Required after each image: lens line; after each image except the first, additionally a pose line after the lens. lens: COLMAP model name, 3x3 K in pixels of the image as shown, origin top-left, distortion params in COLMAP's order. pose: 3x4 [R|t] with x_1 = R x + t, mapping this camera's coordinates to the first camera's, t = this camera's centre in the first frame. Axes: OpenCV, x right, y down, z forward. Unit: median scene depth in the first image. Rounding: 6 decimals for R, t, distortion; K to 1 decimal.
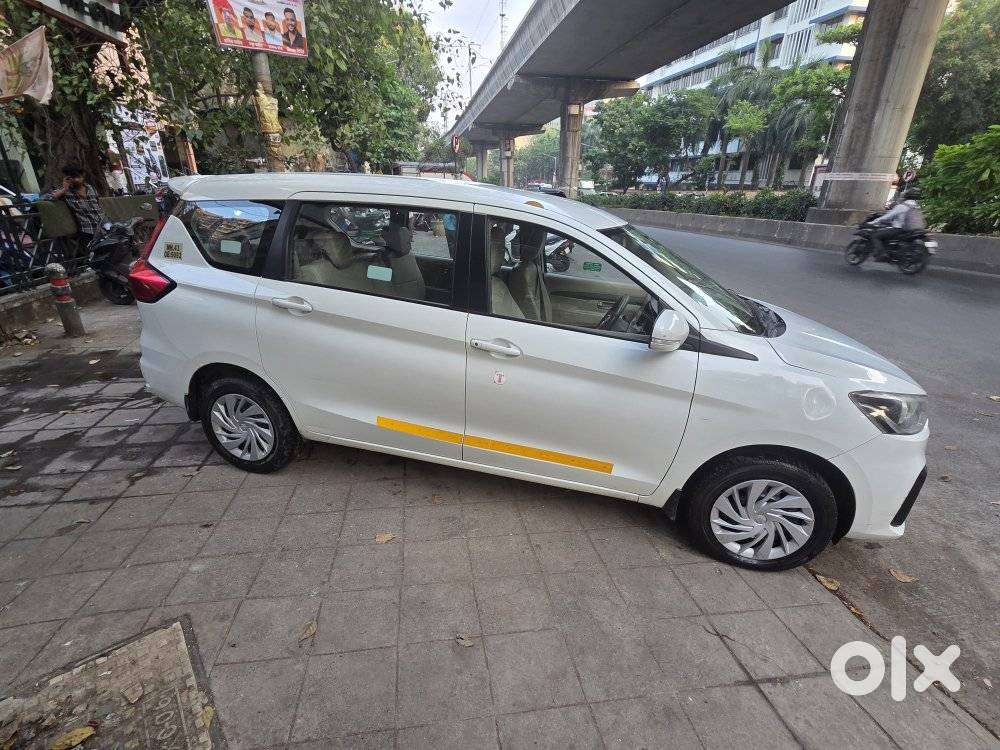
lens RADIAL K [[485.6, 0, 499.5], [0, 485.6, 380.8], [0, 0, 1]] dist [-0.000524, 0.000609]
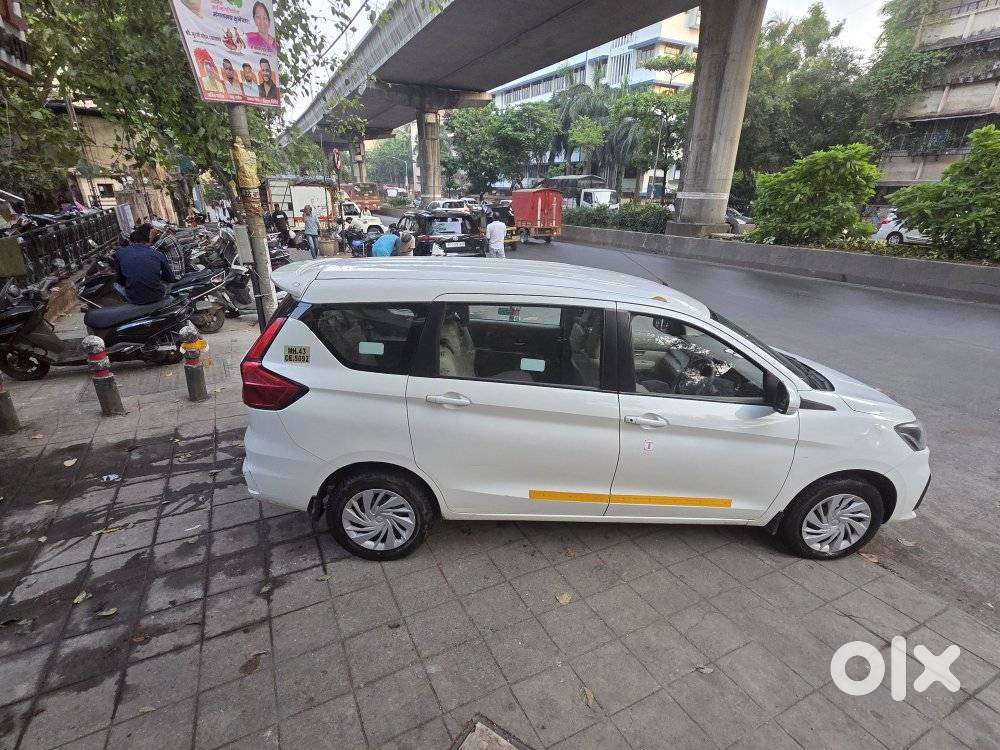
lens RADIAL K [[489.6, 0, 502.5], [0, 489.6, 384.3], [0, 0, 1]] dist [0.000276, 0.000761]
pose [[0.956177, -0.108519, 0.271937, -0.537288], [0.108339, 0.993990, 0.015723, -0.174397], [-0.272009, 0.014427, 0.962187, -0.053645]]
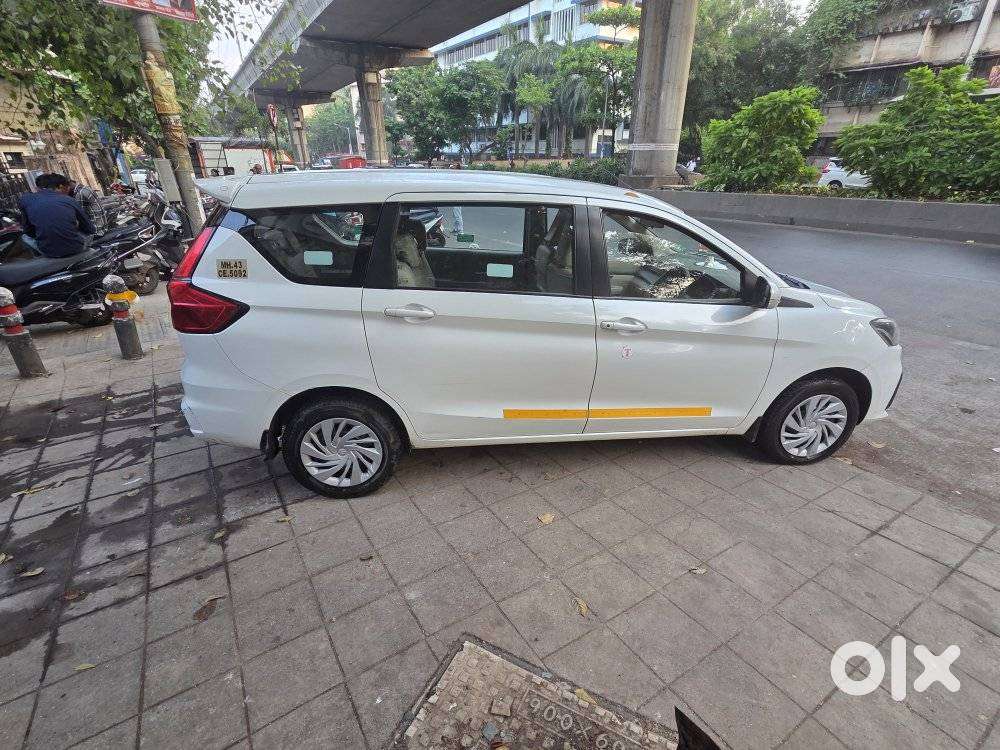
lens RADIAL K [[485.6, 0, 499.5], [0, 485.6, 380.8], [0, 0, 1]] dist [-0.000524, 0.000609]
pose [[0.925438, -0.178442, 0.334249, -0.543426], [0.161488, 0.983780, 0.078089, -0.063042], [-0.342762, -0.018290, 0.939244, 0.031771]]
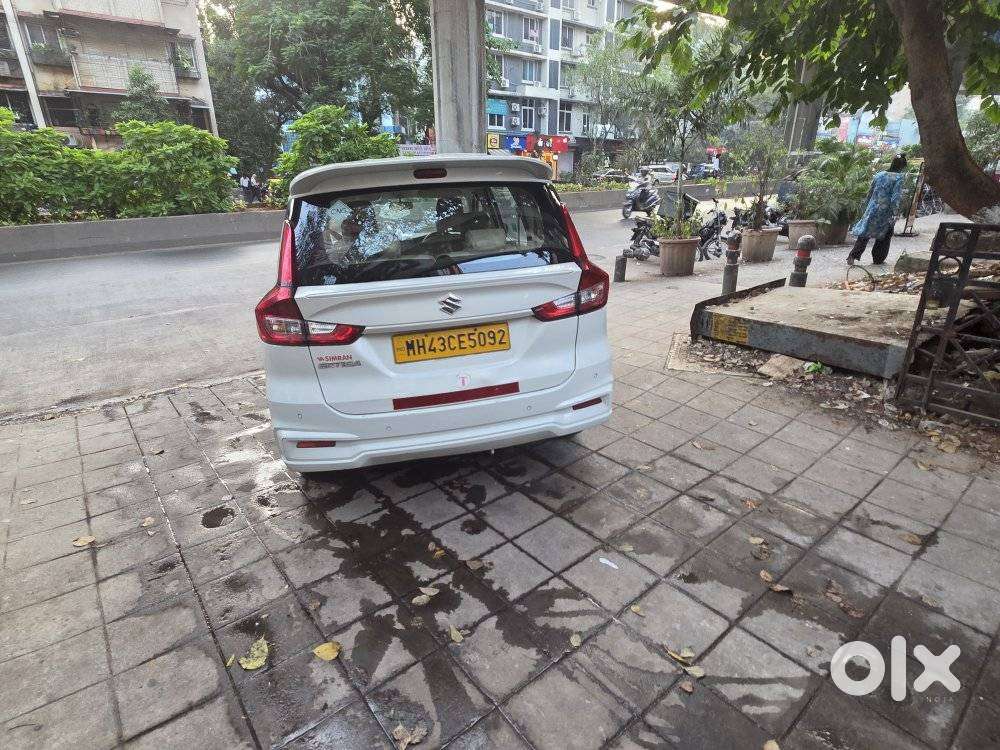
lens RADIAL K [[535.3, 0, 505.2], [0, 535.3, 378.3], [0, 0, 1]] dist [0.002012, 0.001556]
pose [[-0.491906, -0.312253, 0.812728, -1.464986], [0.335306, 0.793528, 0.507821, -0.598357], [-0.803491, 0.522313, -0.285641, 1.482300]]
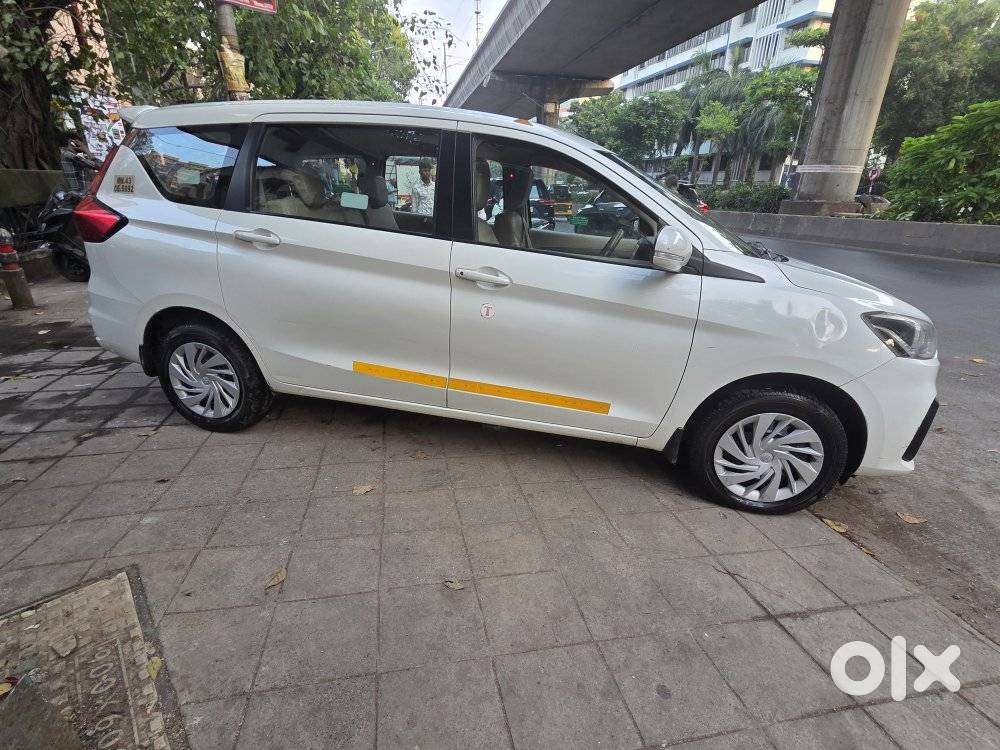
lens RADIAL K [[485.0, 0, 498.7], [0, 485.0, 380.3], [0, 0, 1]] dist [-0.001305, 0.001590]
pose [[0.999034, -0.010008, 0.042794, -0.015819], [0.010189, 0.999940, -0.004004, 0.106062], [-0.042752, 0.004436, 0.999076, 0.065911]]
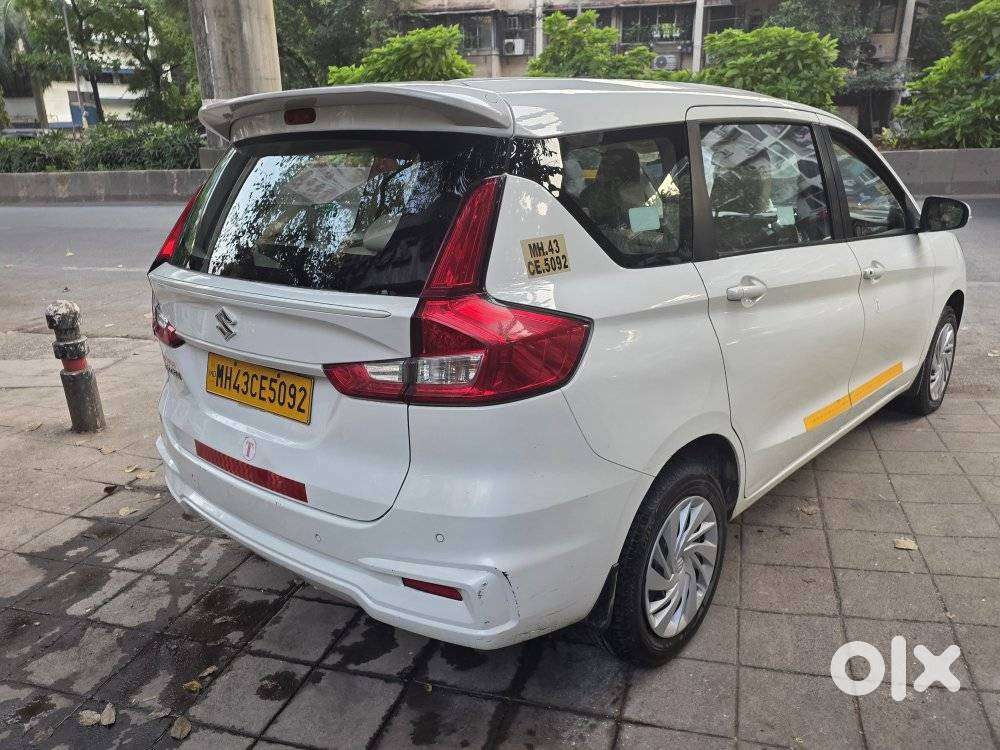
lens RADIAL K [[786.0, 0, 504.3], [0, 786.0, 373.7], [0, 0, 1]] dist [0.067596, -0.072879]
pose [[0.447555, -0.301015, 0.842071, -1.267661], [0.366992, 0.920522, 0.134005, -0.271657], [-0.815482, 0.249059, 0.522454, 0.678278]]
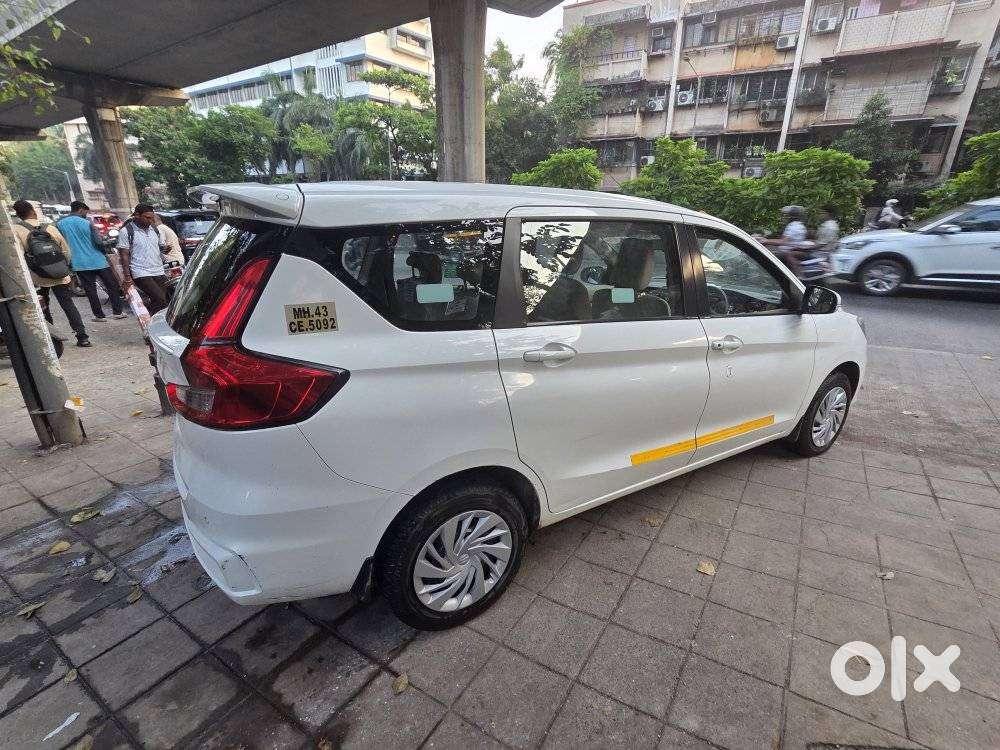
lens RADIAL K [[484.9, 0, 503.9], [0, 484.9, 378.3], [0, 0, 1]] dist [0.000025, 0.000195]
pose [[0.679664, -0.258684, 0.686396, -0.894513], [0.285405, 0.955276, 0.077412, -0.178948], [-0.675723, 0.143286, 0.723096, 0.457299]]
